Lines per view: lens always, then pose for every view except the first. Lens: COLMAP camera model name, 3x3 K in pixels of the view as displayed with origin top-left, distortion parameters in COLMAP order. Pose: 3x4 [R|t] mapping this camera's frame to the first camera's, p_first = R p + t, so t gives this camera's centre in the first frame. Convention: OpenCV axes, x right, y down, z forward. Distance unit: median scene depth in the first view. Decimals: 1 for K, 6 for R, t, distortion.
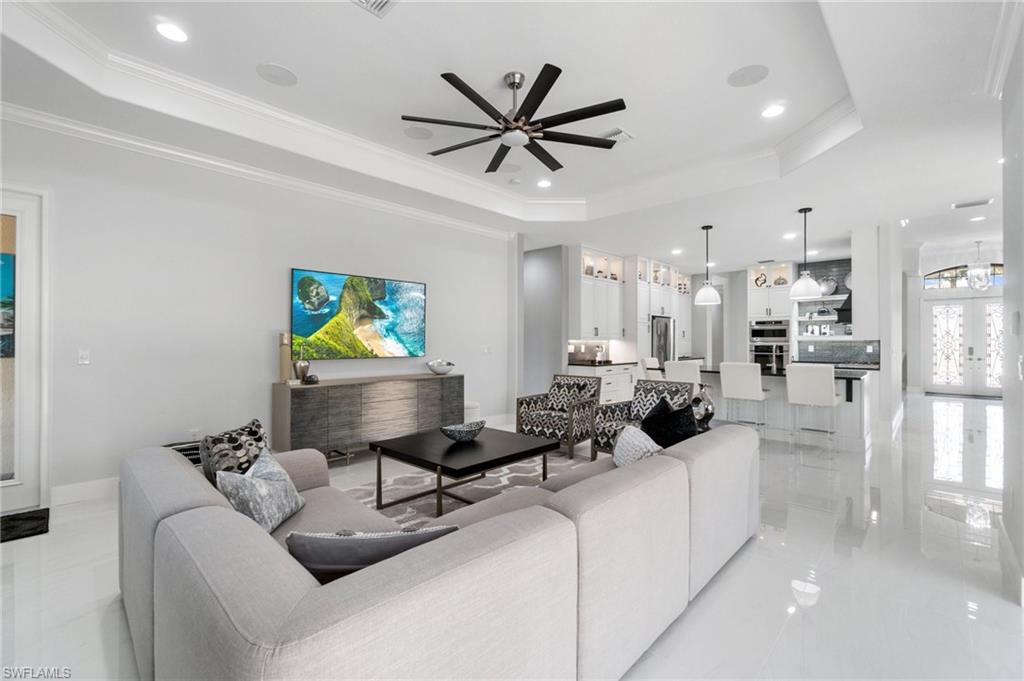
lens RADIAL K [[440.6, 0, 510.7], [0, 440.6, 340.6], [0, 0, 1]] dist [-0.000451, -0.000196]
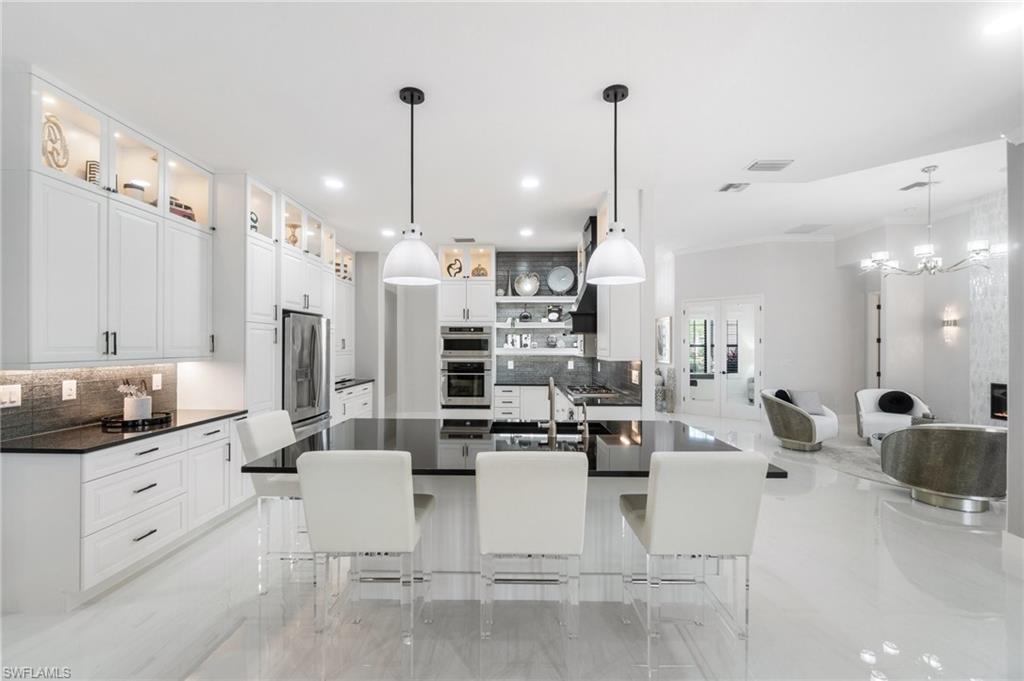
lens RADIAL K [[440.6, 0, 506.1], [0, 440.6, 346.0], [0, 0, 1]] dist [-0.000451, -0.000196]
pose [[0.738131, -0.000378, 0.674657, 0.166609], [-0.002384, 0.999992, 0.003168, -0.017254], [-0.674653, -0.003946, 0.738124, 0.451578]]
